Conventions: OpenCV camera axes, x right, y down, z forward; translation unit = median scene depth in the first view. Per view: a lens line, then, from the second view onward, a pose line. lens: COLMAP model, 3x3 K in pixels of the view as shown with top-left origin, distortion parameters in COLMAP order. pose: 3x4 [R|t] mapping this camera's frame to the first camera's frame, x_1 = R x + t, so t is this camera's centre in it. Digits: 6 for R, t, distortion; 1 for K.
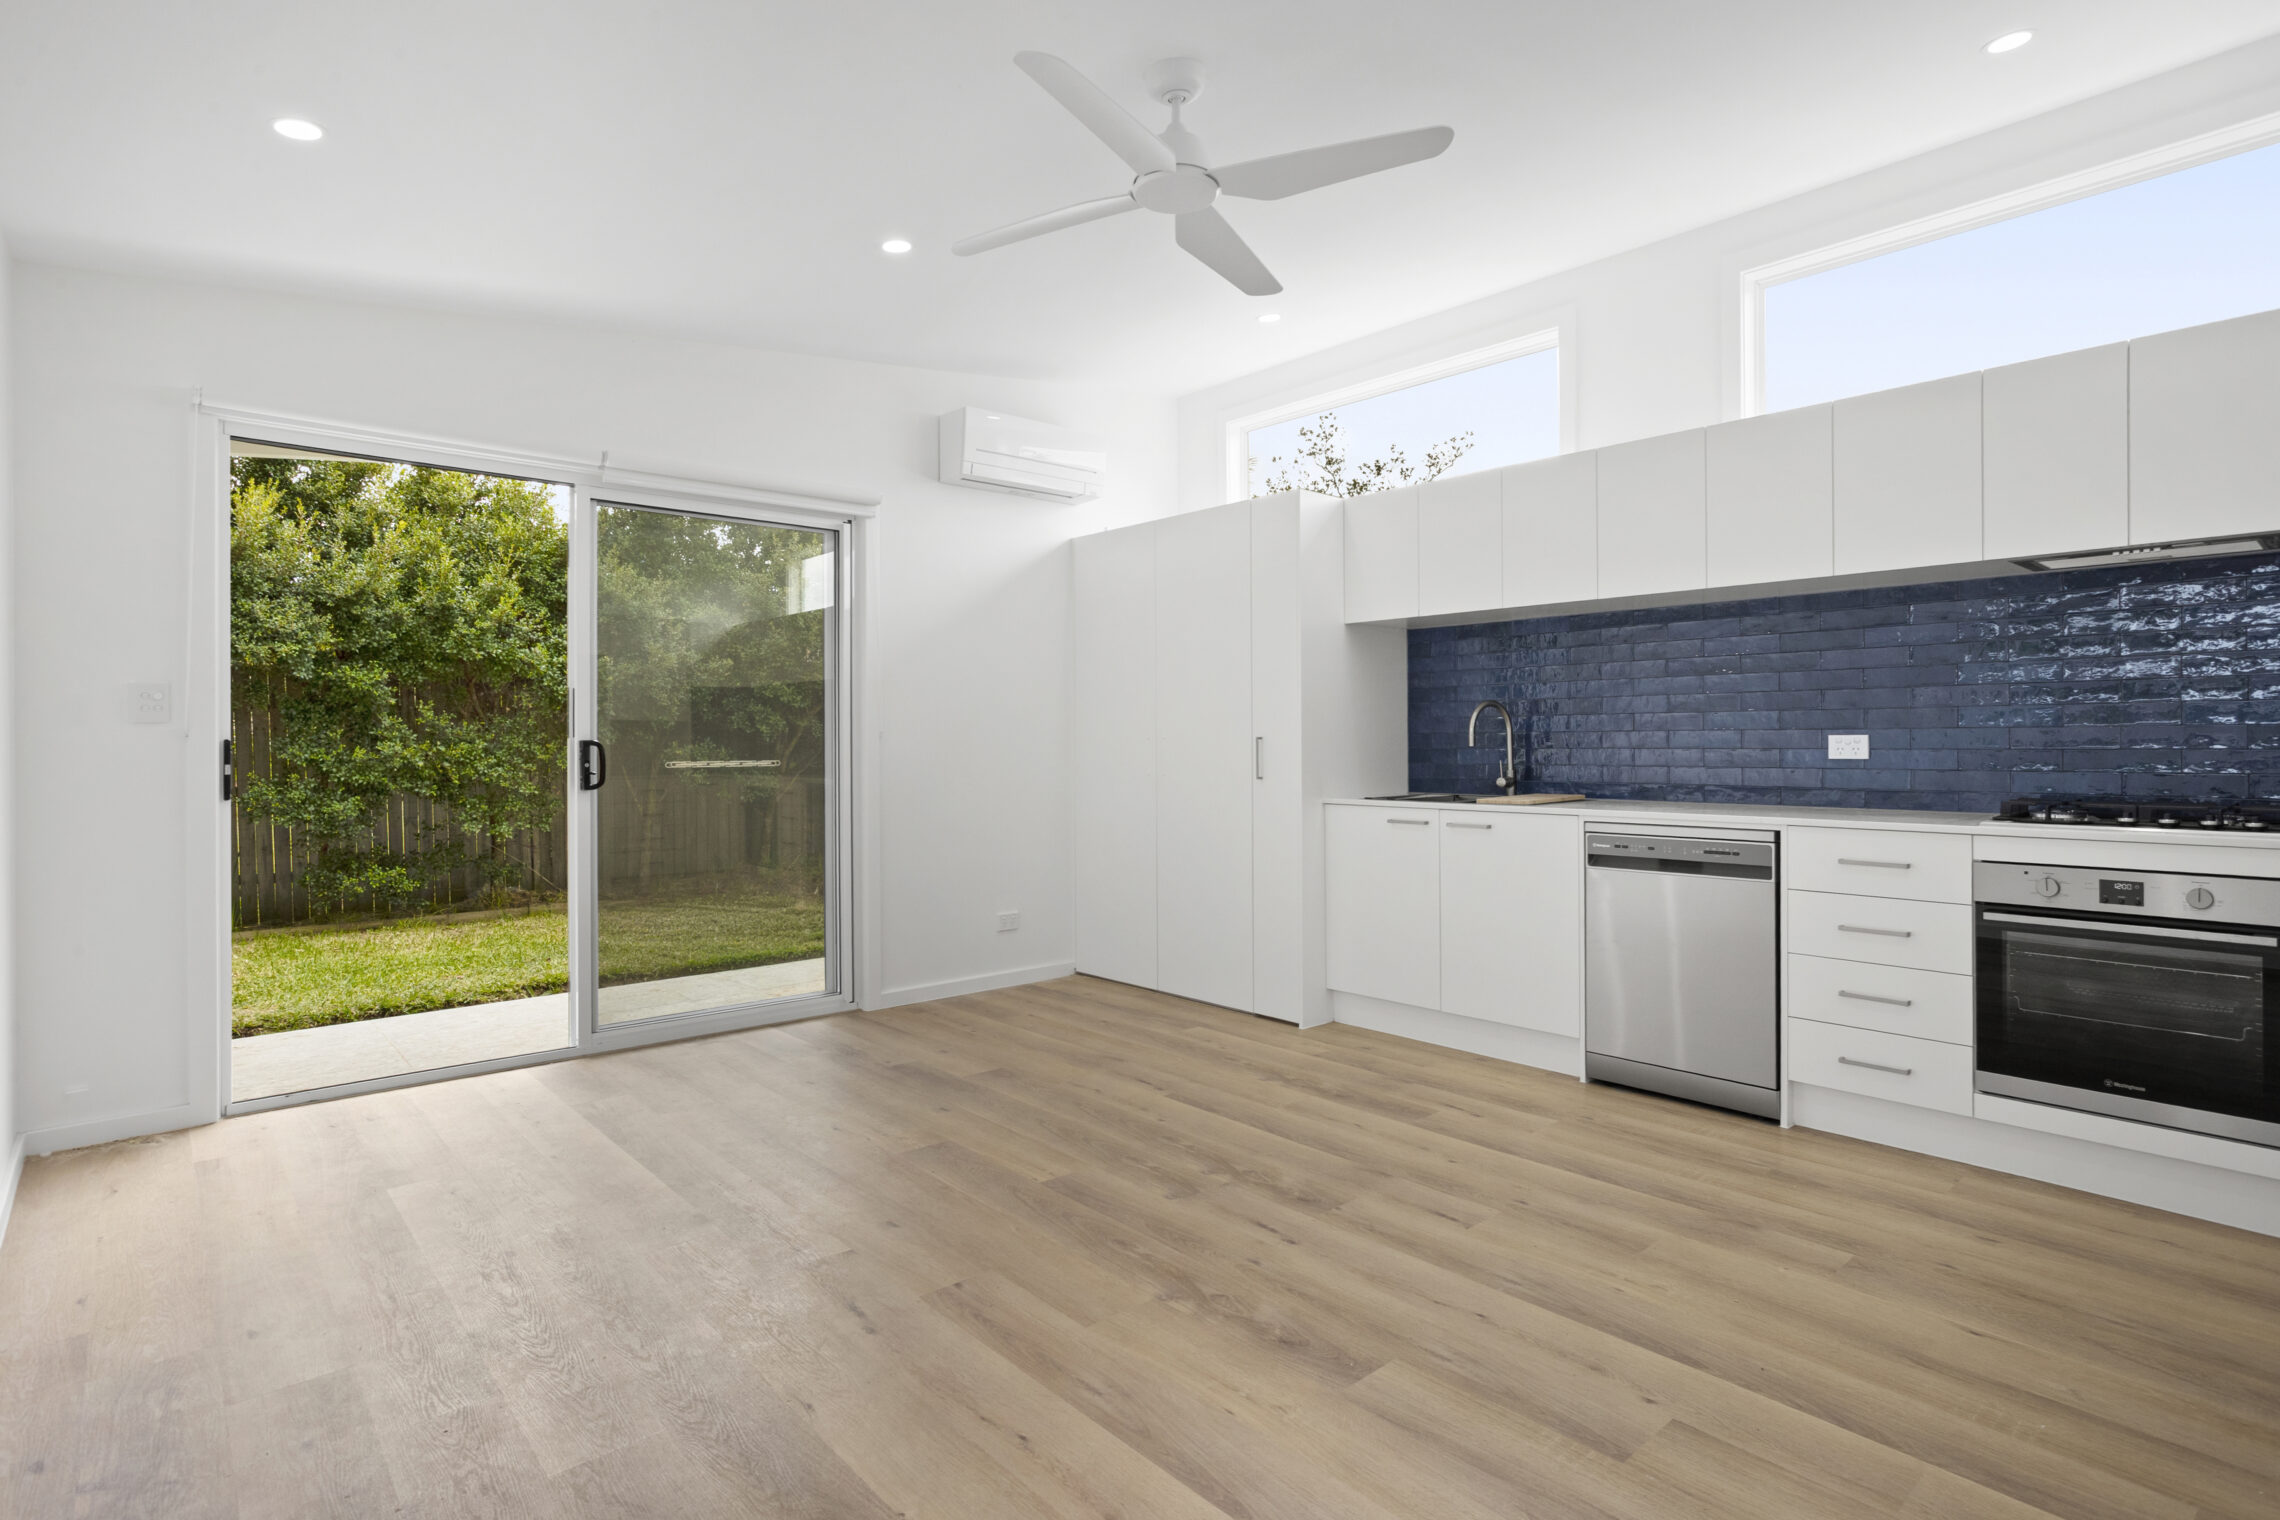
lens RADIAL K [[1184.8, 0, 1140.0], [0, 1184.8, 760.0], [0, 0, 1]] dist [0.004805, 0.000704]
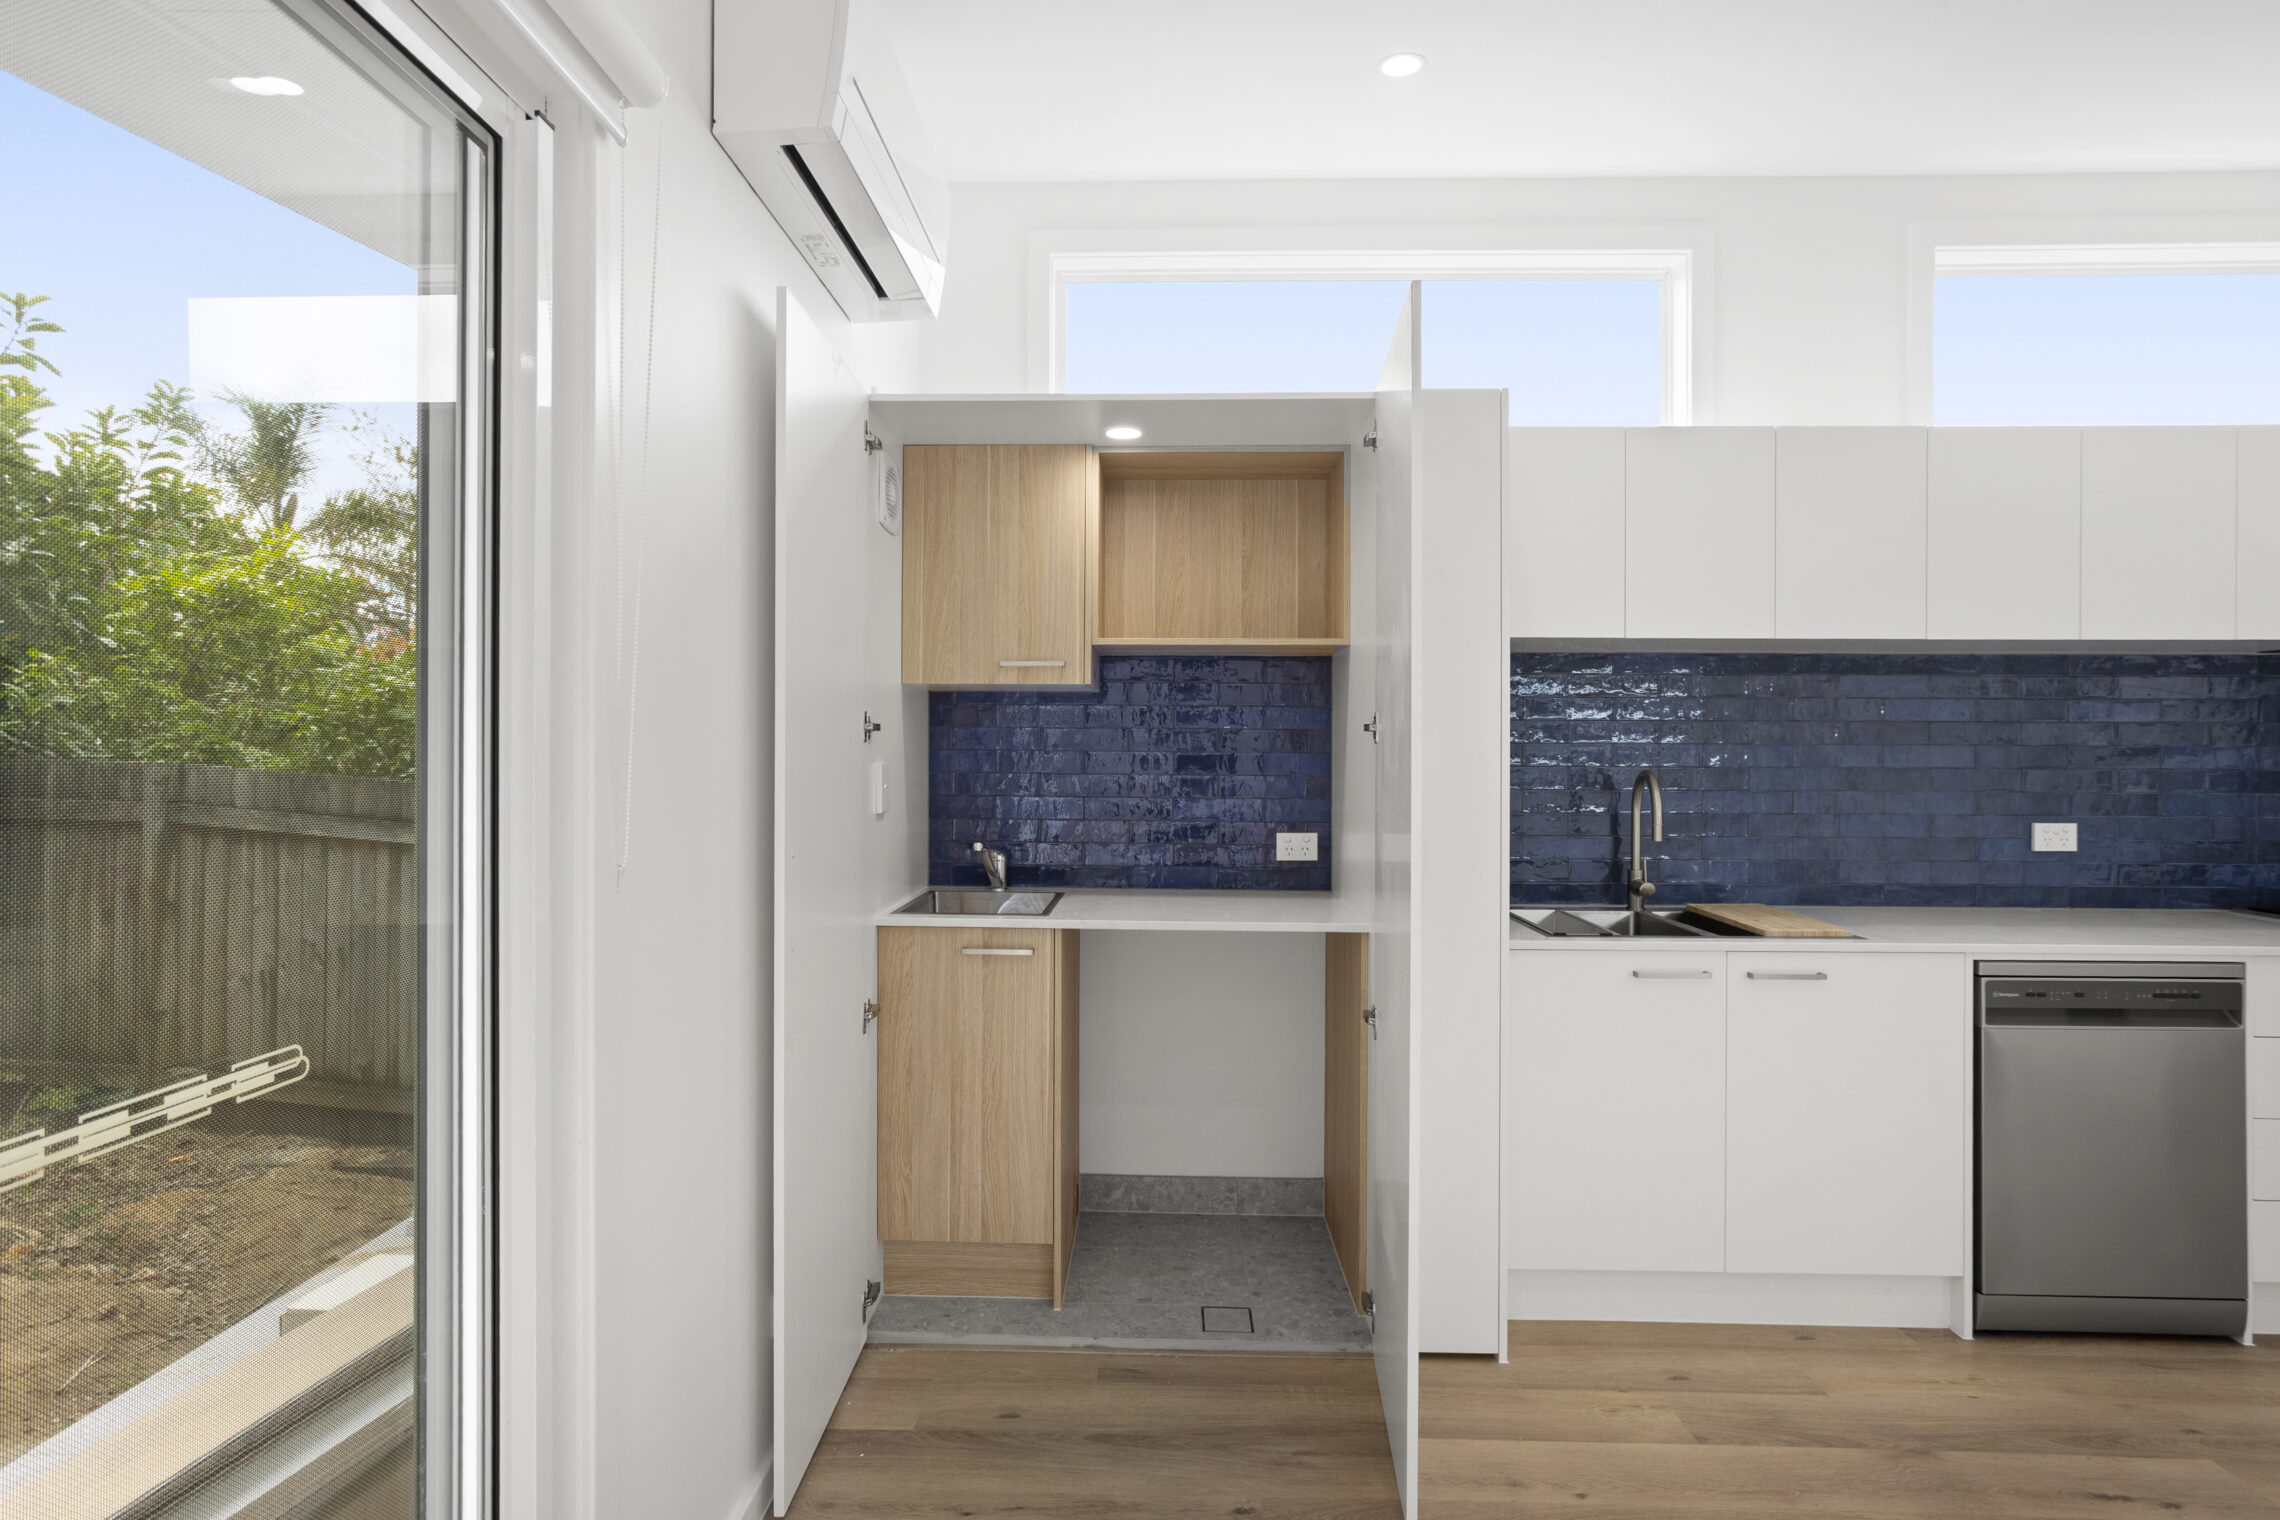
lens RADIAL K [[1122.7, 0, 1127.5], [0, 1122.7, 753.4], [0, 0, 1]] dist [0.002886, 0.002327]
pose [[0.681269, 0.005828, 0.732010, -0.496504], [0.007032, 0.999870, -0.014505, -0.070481], [-0.732000, 0.015029, 0.681139, 1.023319]]
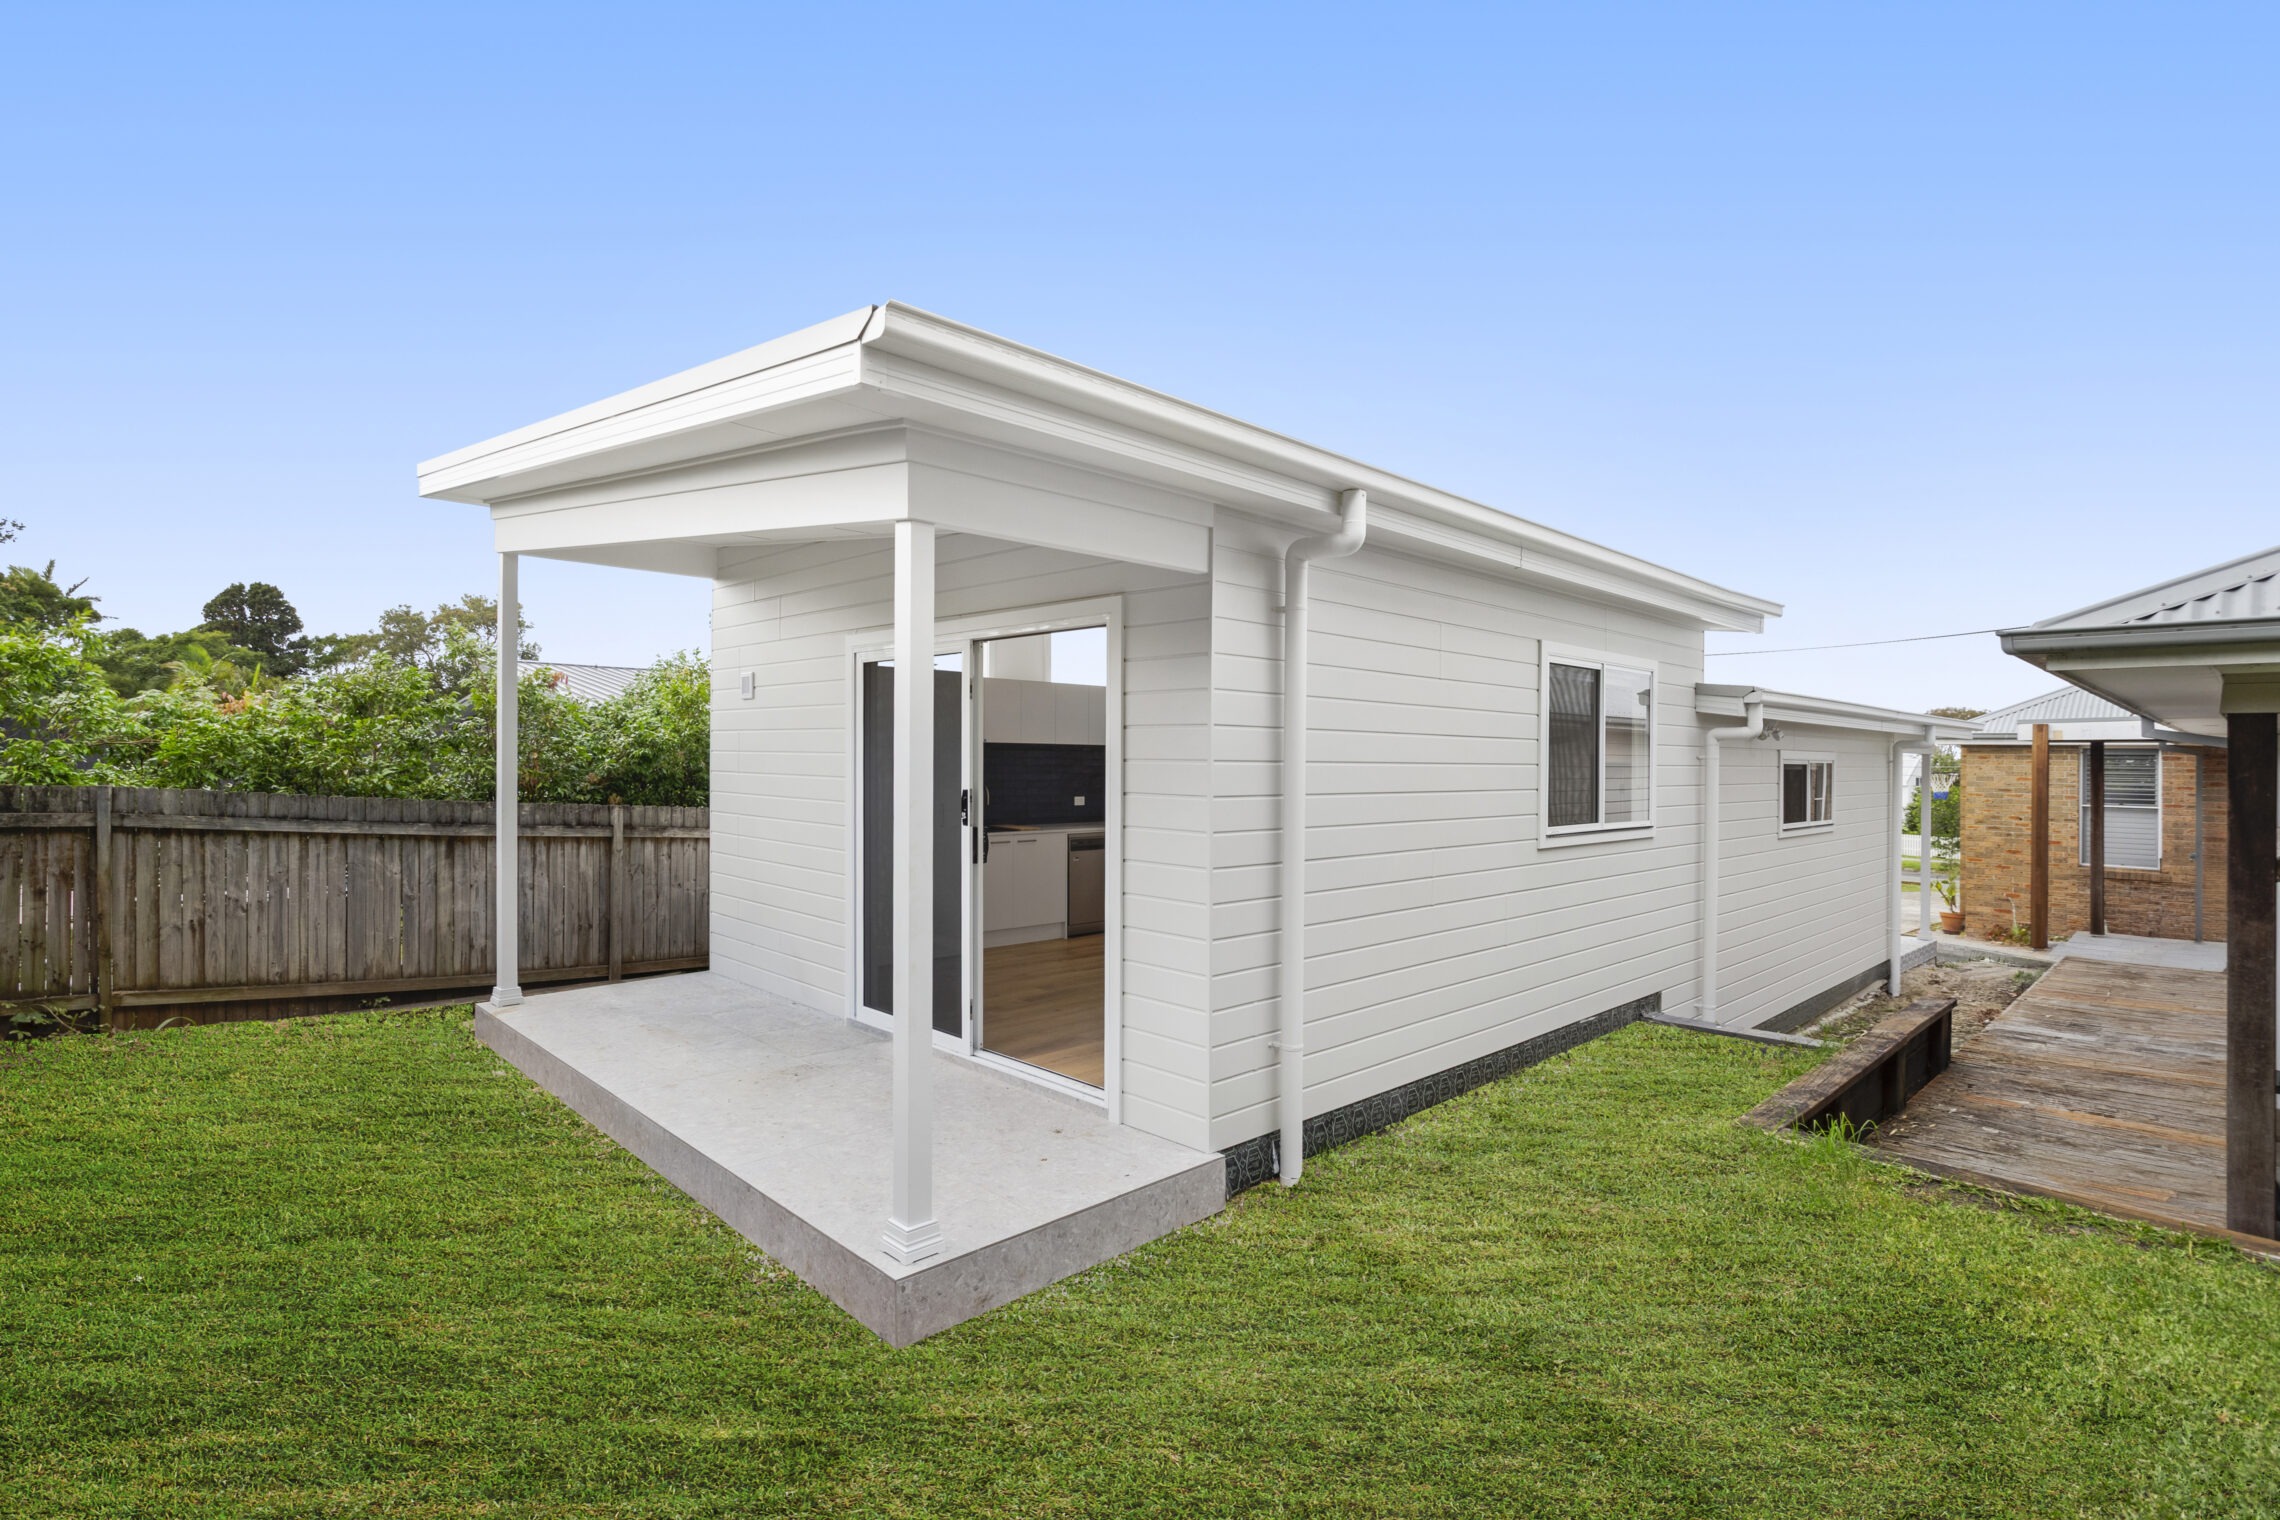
lens RADIAL K [[1123.4, 0, 1154.2], [0, 1123.4, 767.6], [0, 0, 1]] dist [-0.027256, 0.022609]
pose [[-0.049430, -0.005814, 0.998761, -2.243807], [0.008005, 0.999949, 0.006217, -0.112174], [-0.998746, 0.008303, -0.049381, 1.051059]]
